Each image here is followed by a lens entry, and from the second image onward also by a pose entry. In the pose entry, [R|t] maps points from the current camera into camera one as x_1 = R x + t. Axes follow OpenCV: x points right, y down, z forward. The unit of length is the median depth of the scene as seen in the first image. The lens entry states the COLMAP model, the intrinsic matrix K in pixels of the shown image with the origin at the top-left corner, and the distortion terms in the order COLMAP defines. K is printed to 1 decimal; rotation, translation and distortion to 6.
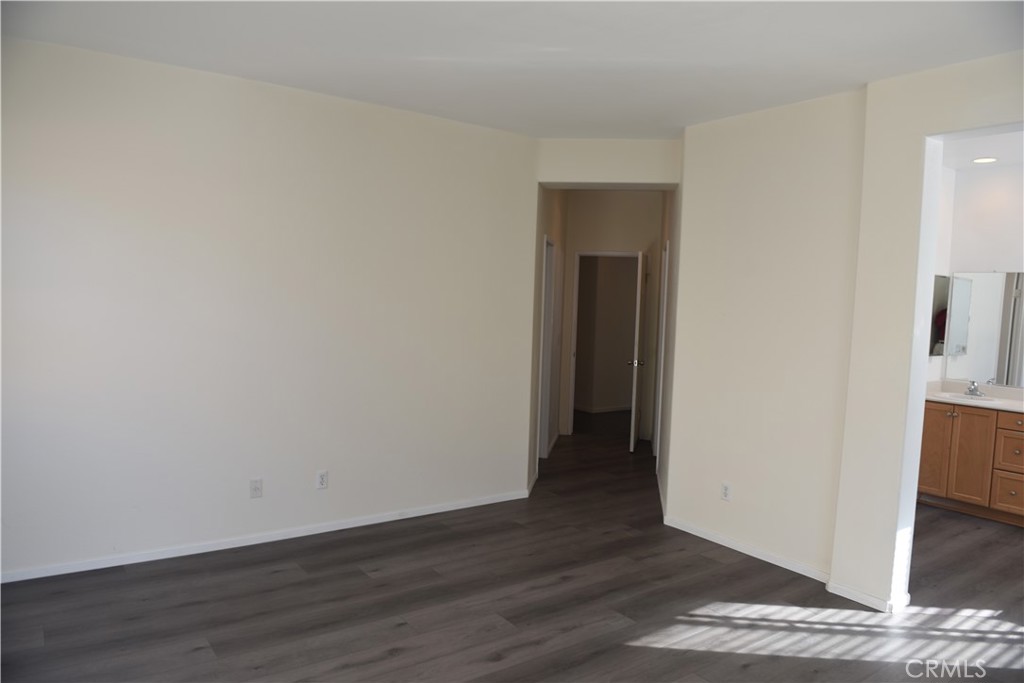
lens RADIAL K [[695.6, 0, 515.2], [0, 695.6, 342.9], [0, 0, 1]] dist [-0.042618, -0.007744]
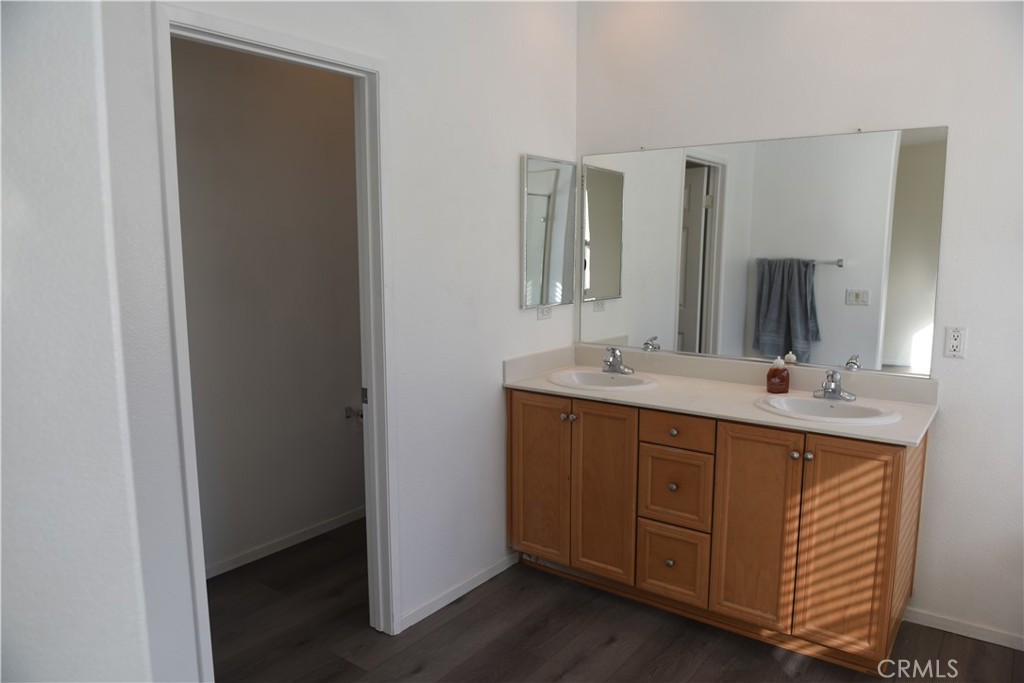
lens RADIAL K [[695.6, 0, 510.3], [0, 695.6, 342.9], [0, 0, 1]] dist [-0.042618, -0.007744]
pose [[0.956031, -0.080098, 0.282114, 0.451899], [0.058939, 0.994829, 0.082719, 0.000147], [-0.287280, -0.062455, 0.955808, 0.502380]]
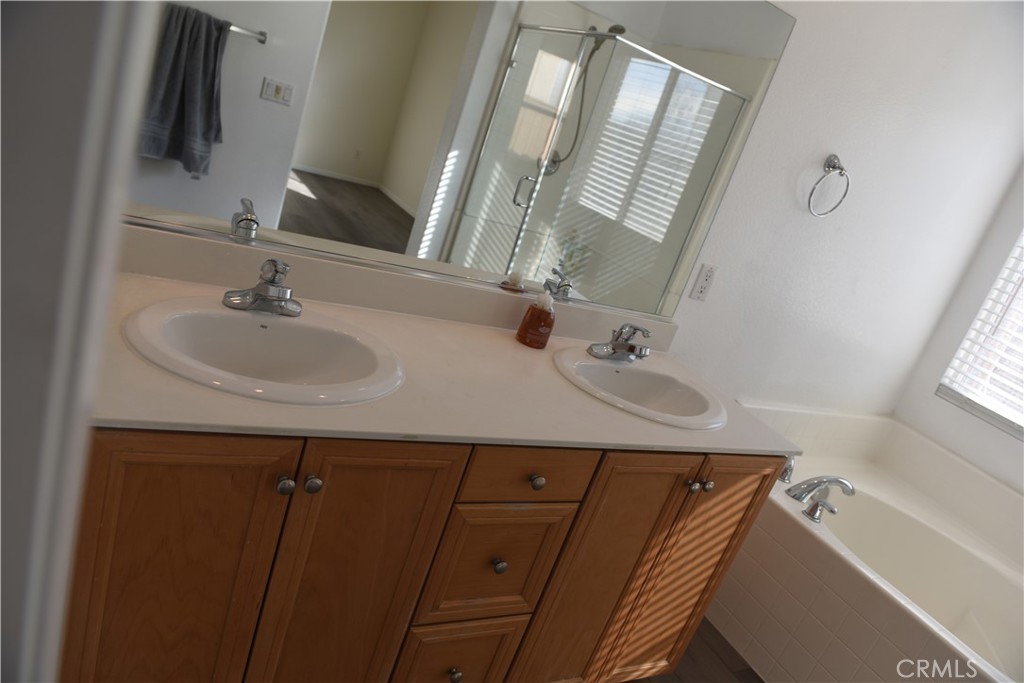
lens RADIAL K [[695.6, 0, 513.2], [0, 695.6, 341.9], [0, 0, 1]] dist [-0.042618, -0.007744]
pose [[0.128164, -0.316110, 0.940026, 0.467299], [-0.247971, 0.907523, 0.338988, -0.022419], [-0.960252, -0.276545, 0.037925, 0.947573]]
